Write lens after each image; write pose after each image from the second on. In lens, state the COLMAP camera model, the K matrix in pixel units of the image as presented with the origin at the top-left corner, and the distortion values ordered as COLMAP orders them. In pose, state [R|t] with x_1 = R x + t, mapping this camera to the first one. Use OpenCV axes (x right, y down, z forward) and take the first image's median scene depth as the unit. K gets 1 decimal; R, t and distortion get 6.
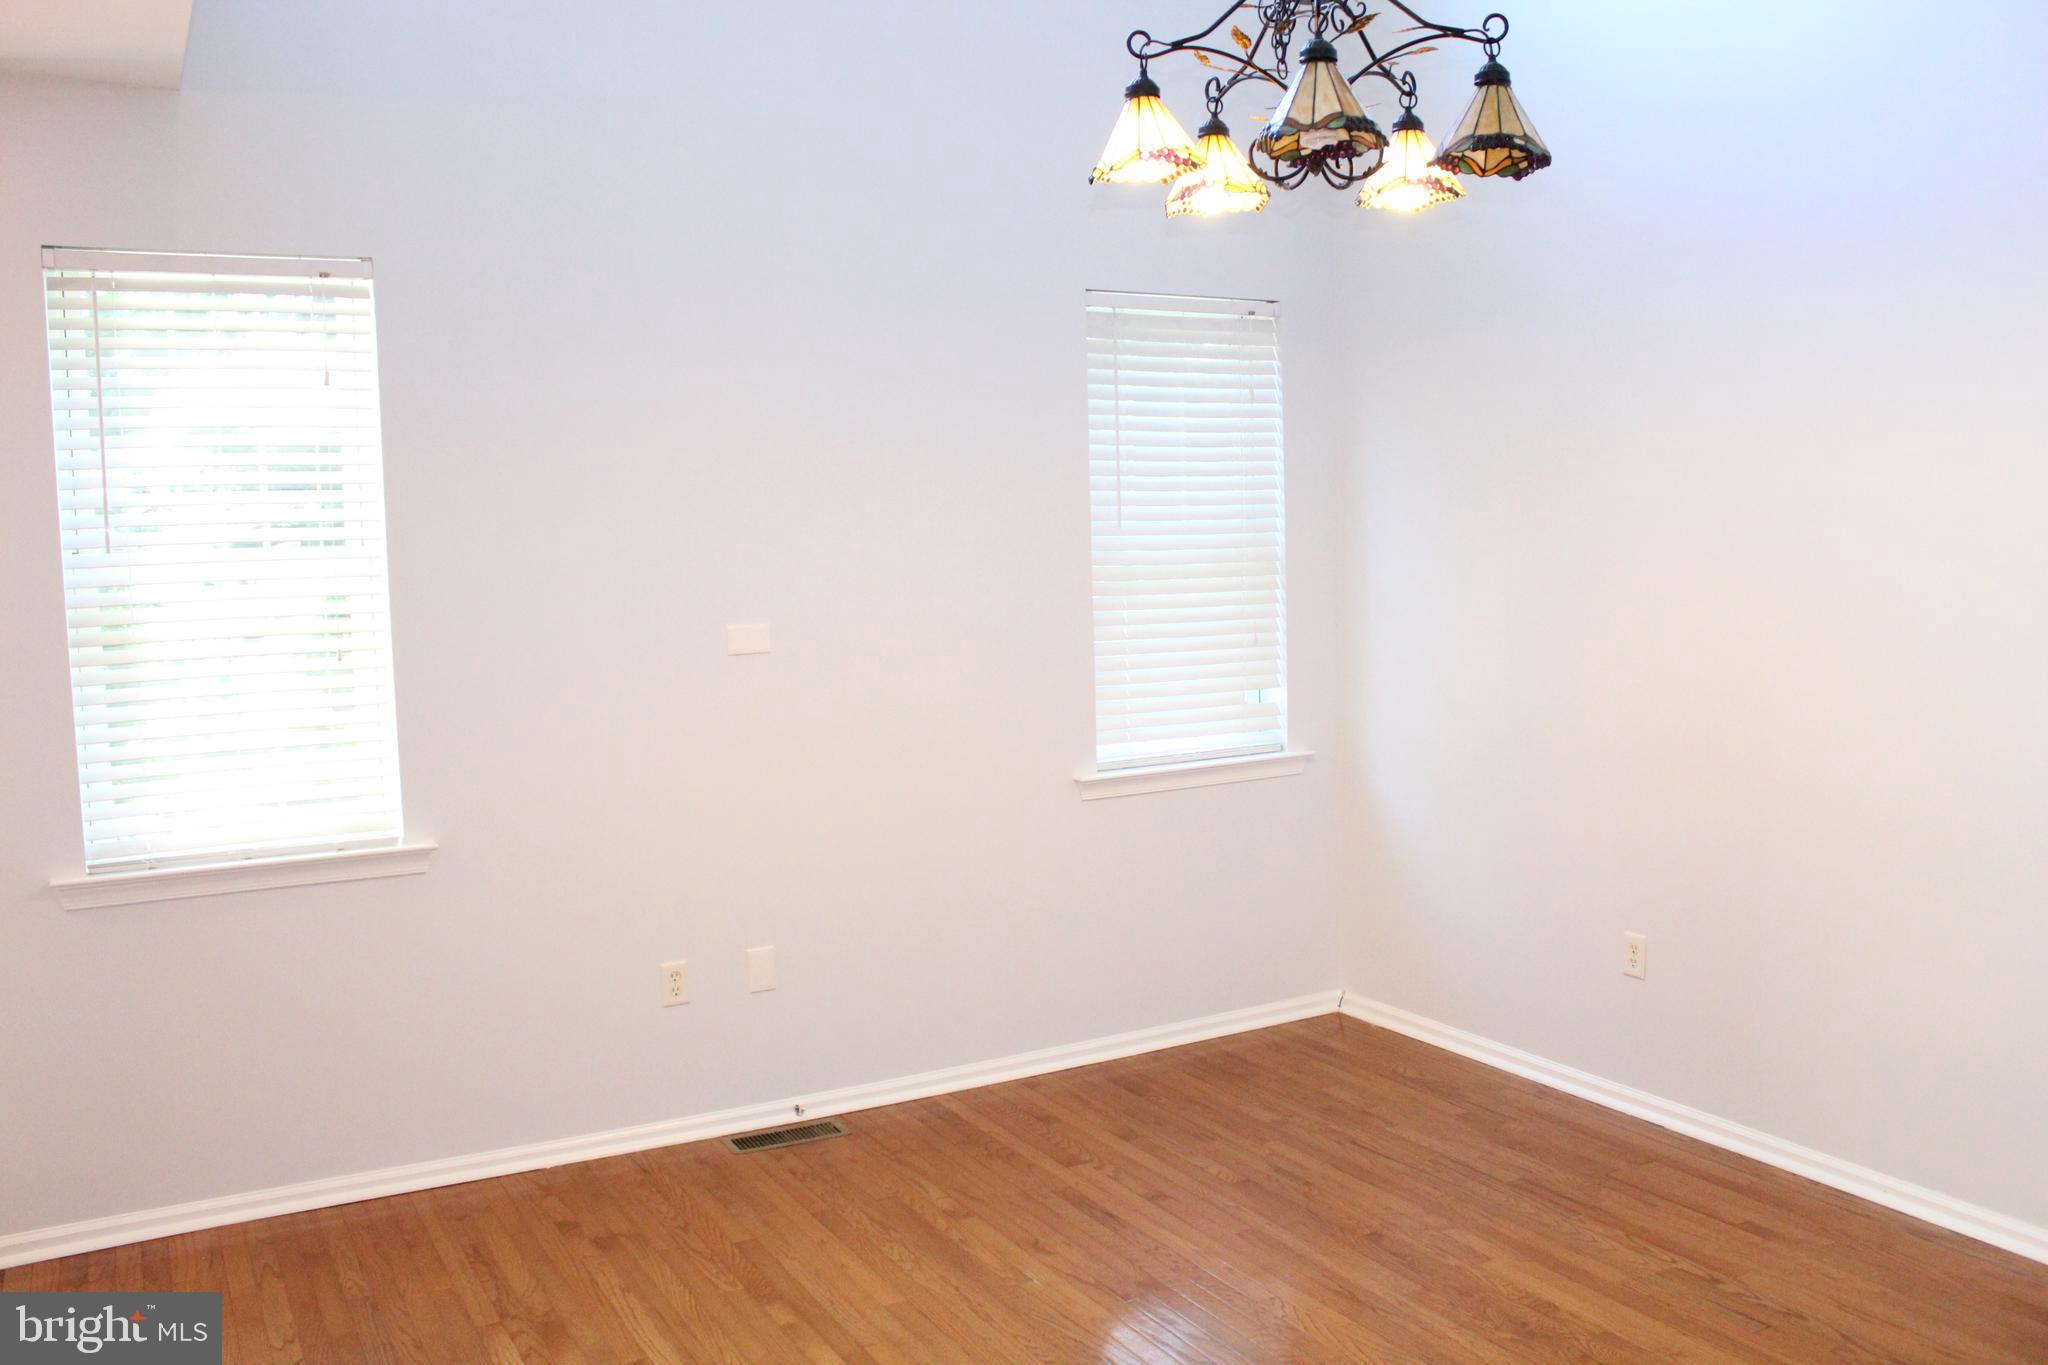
lens RADIAL K [[1699.7, 0, 1018.1], [0, 1699.7, 685.1], [0, 0, 1]] dist [-0.164917, 0.143568]
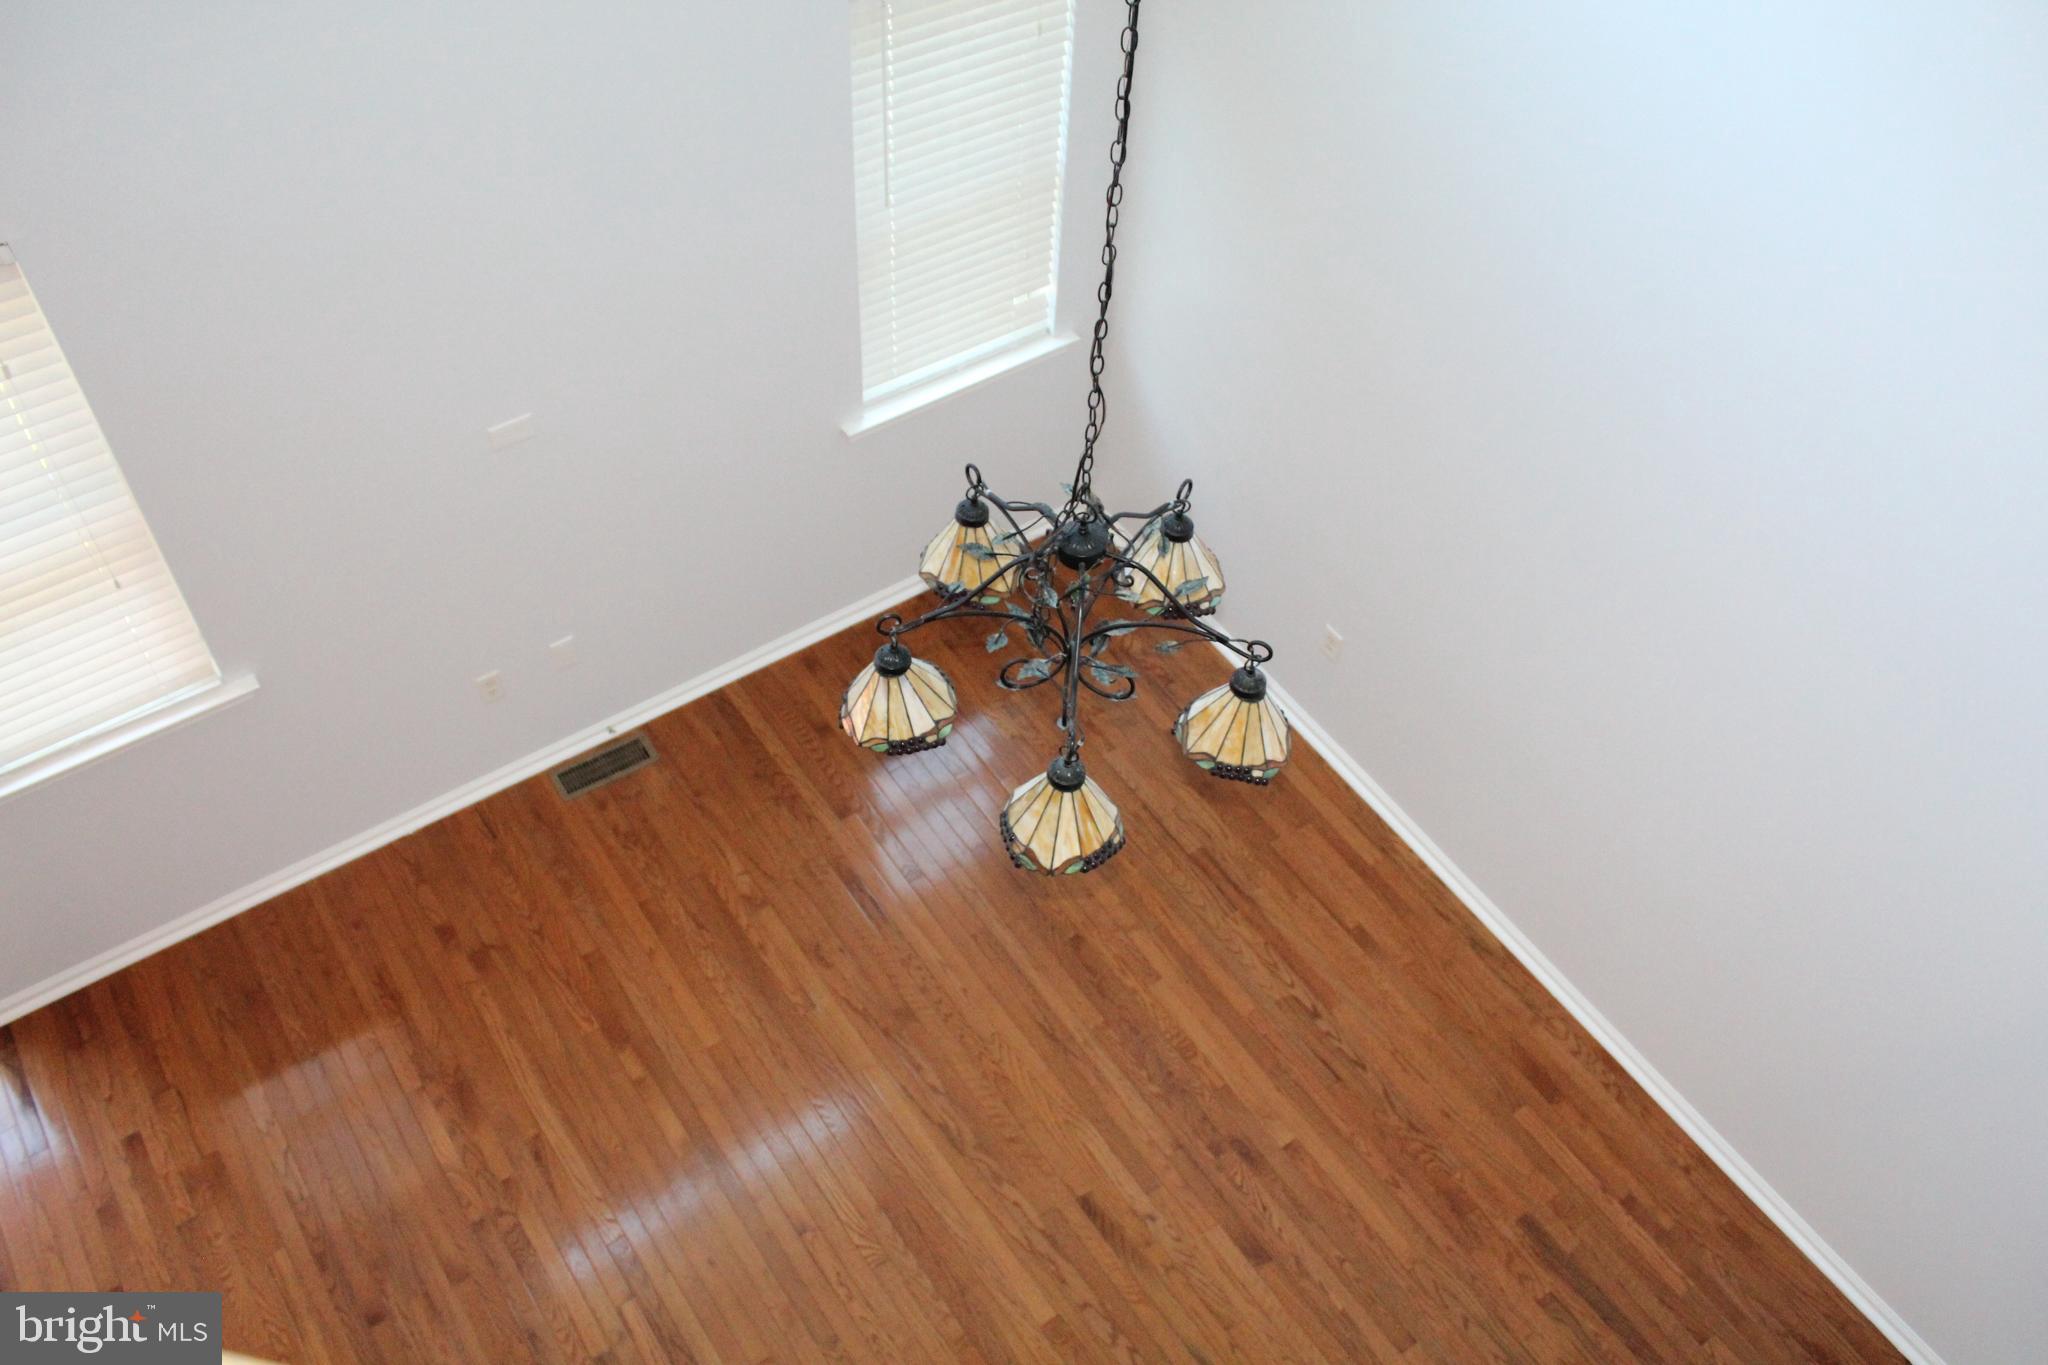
lens RADIAL K [[1699.7, 0, 1018.1], [0, 1699.7, 685.1], [0, 0, 1]] dist [-0.164917, 0.143568]
pose [[0.993072, -0.034082, 0.112459, 0.024594], [-0.055422, 0.708046, 0.703988, -0.740605], [-0.103620, -0.705343, 0.701252, 0.206834]]
